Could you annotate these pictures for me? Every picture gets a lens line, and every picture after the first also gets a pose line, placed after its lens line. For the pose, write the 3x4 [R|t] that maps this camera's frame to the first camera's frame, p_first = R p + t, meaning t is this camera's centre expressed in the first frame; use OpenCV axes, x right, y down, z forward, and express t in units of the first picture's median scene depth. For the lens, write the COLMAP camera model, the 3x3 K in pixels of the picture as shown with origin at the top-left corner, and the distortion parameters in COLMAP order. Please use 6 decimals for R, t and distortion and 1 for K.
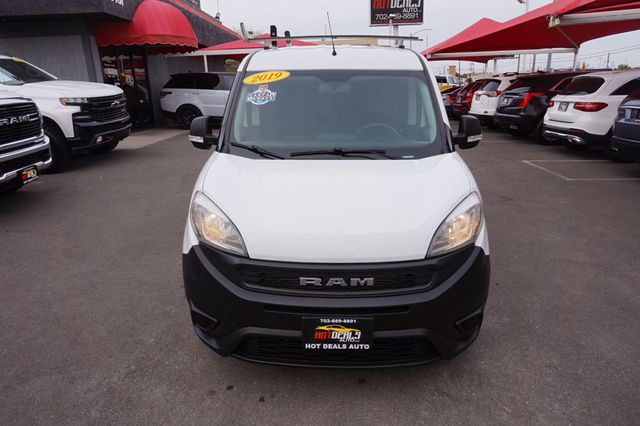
lens RADIAL K [[432.2, 0, 319.4], [0, 432.2, 213.4], [0, 0, 1]] dist [-0.022690, 0.018902]
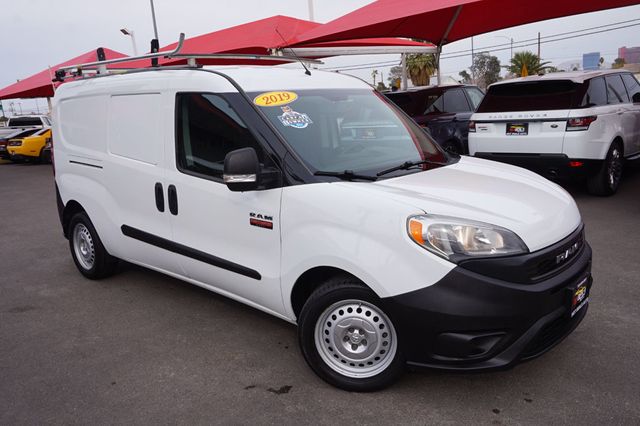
lens RADIAL K [[529.1, 0, 318.0], [0, 529.1, 212.9], [0, 0, 1]] dist [-0.012531, 0.002423]
pose [[0.655721, -0.175314, 0.734367, -0.889007], [0.270982, 0.962507, -0.012185, -0.069271], [-0.704697, 0.206990, 0.678643, 0.301745]]
